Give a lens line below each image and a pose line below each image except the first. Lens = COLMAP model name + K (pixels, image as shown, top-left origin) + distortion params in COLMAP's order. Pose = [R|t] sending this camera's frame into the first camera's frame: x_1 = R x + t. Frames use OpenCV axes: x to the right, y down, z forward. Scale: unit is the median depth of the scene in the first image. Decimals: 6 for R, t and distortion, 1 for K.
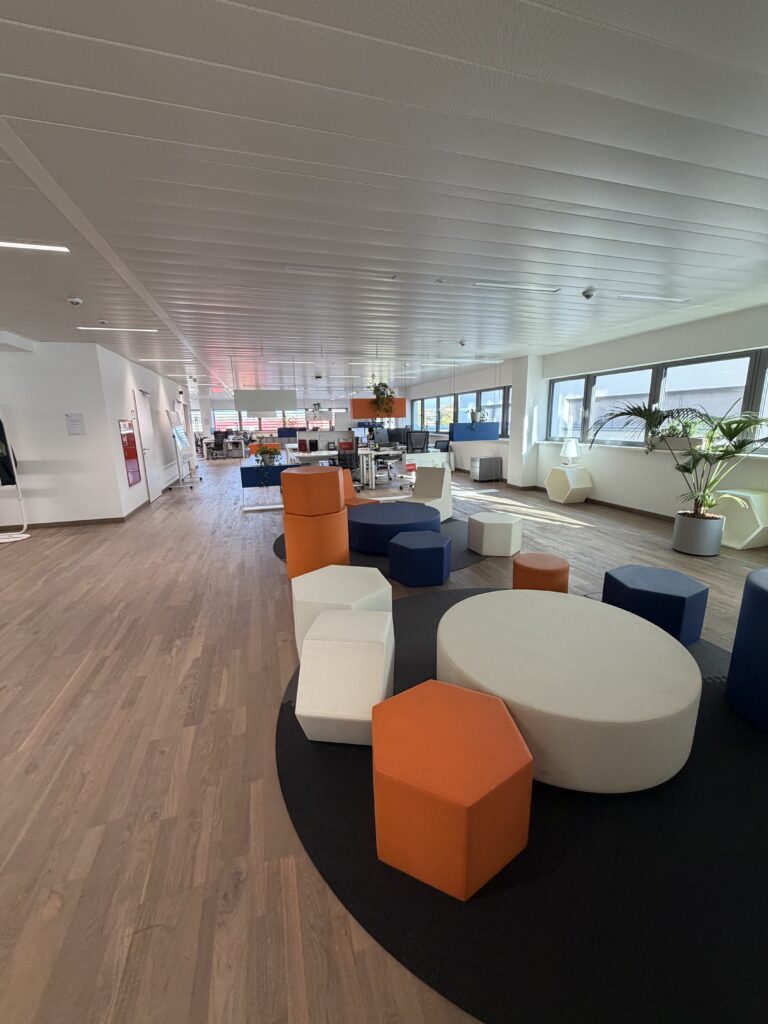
lens RADIAL K [[404.2, 0, 384.0], [0, 404.2, 512.0], [0, 0, 1]] dist [0.001013, -0.000122]
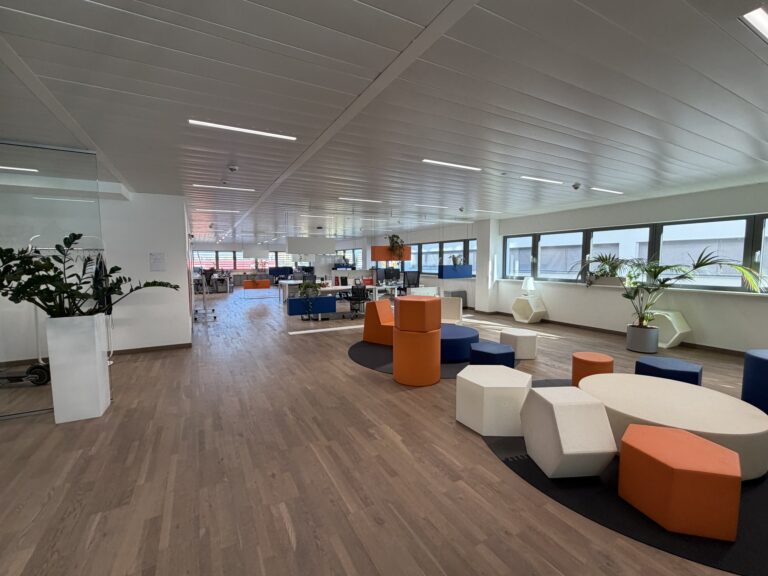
lens RADIAL K [[339.7, 0, 384.0], [0, 339.7, 288.0], [0, 0, 1]] dist [-0.001089, -0.000097]
pose [[0.979194, 0.000455, 0.202924, -0.306738], [0.029631, 0.988959, -0.145199, 0.015113], [-0.200749, 0.148191, 0.968369, -0.047841]]
